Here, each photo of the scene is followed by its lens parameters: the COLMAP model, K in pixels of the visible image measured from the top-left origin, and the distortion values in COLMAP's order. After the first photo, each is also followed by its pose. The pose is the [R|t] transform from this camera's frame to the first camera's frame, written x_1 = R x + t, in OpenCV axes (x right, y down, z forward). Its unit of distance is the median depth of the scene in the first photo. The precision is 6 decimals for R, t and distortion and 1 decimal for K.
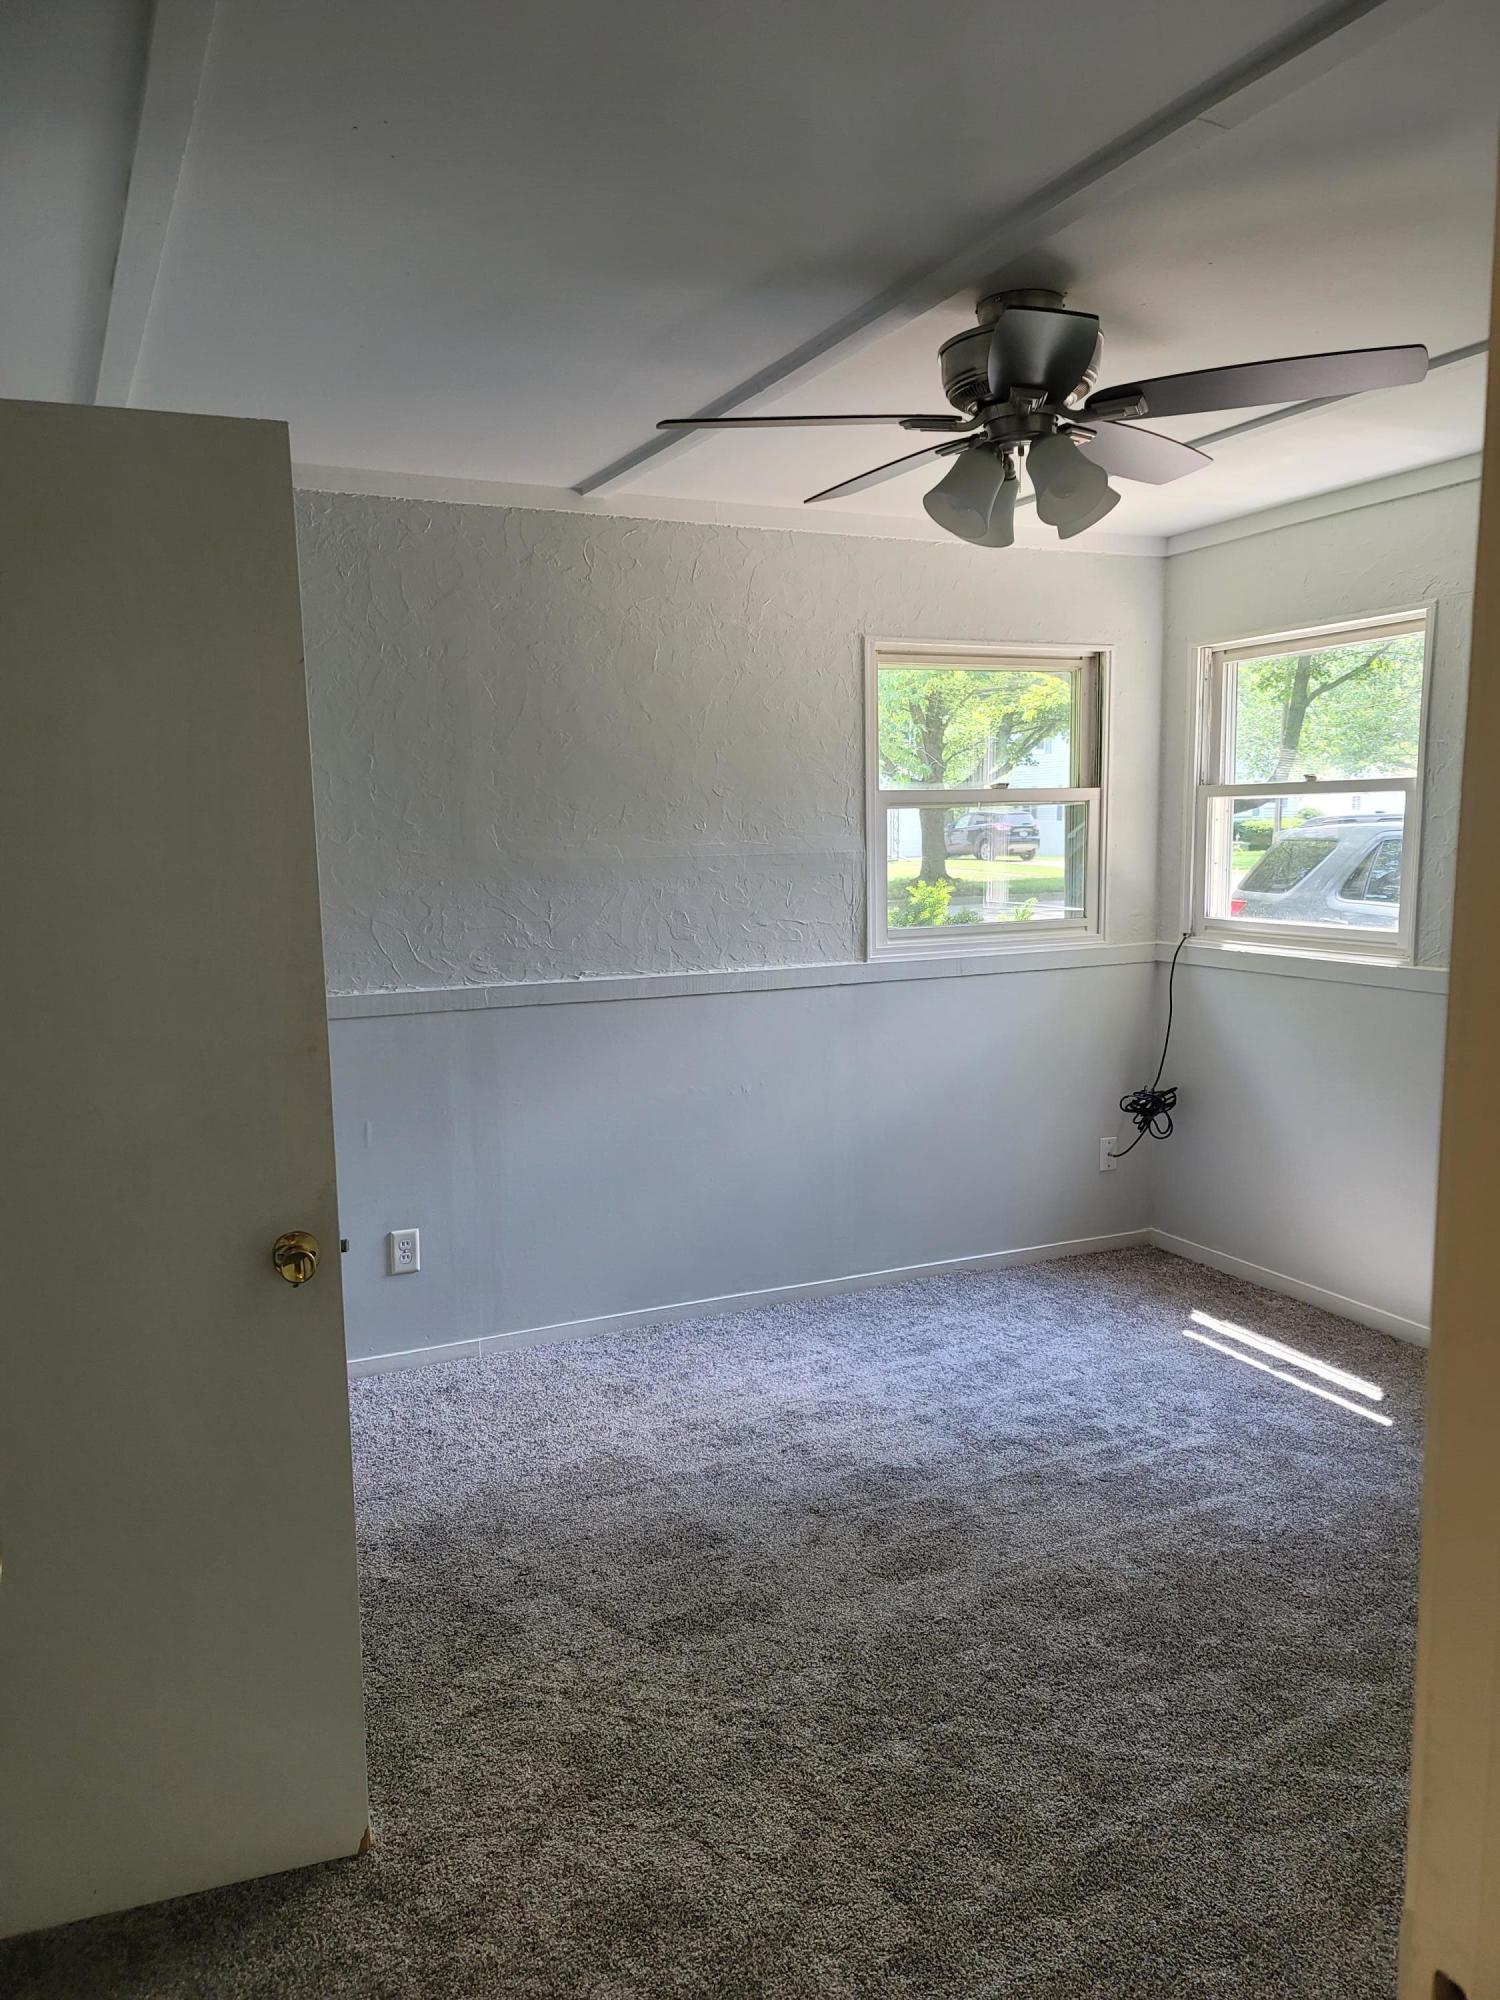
lens RADIAL K [[1454.9, 0, 750.0], [0, 1454.9, 1000.0], [0, 0, 1]] dist [0.000007, -0.000324]
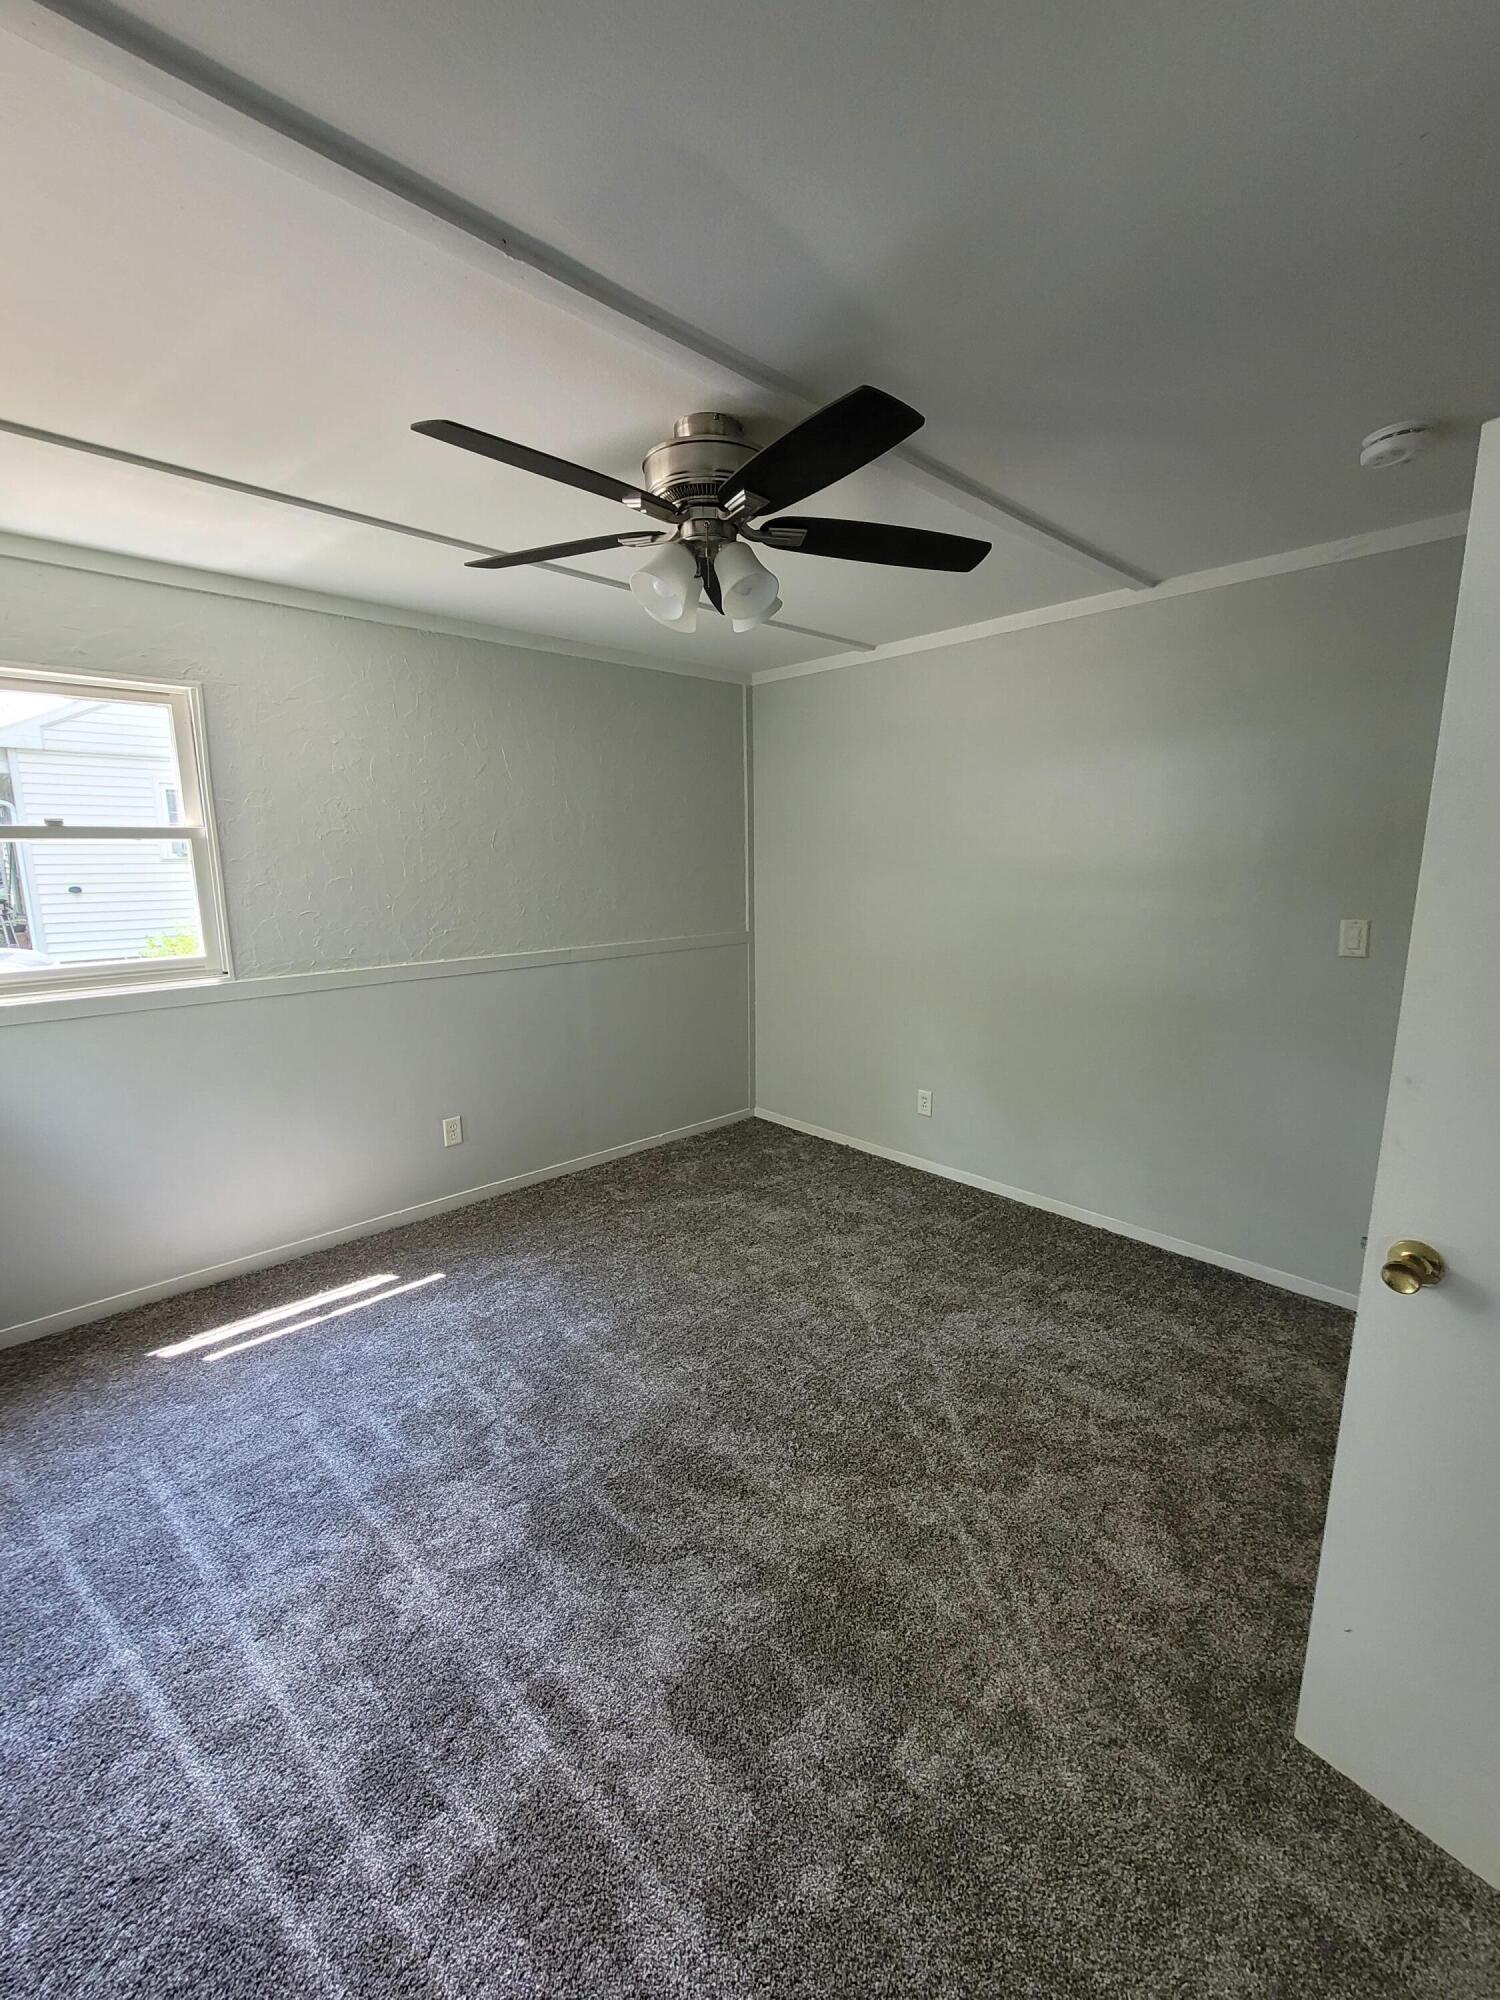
lens RADIAL K [[818.2, 0, 750.0], [0, 818.2, 1000.0], [0, 0, 1]] dist [-0.002407, -0.000276]
pose [[-0.300812, -0.162204, 0.939788, -0.349612], [0.127241, 0.969793, 0.208111, -0.100132], [-0.945157, 0.182182, -0.271086, 0.802360]]
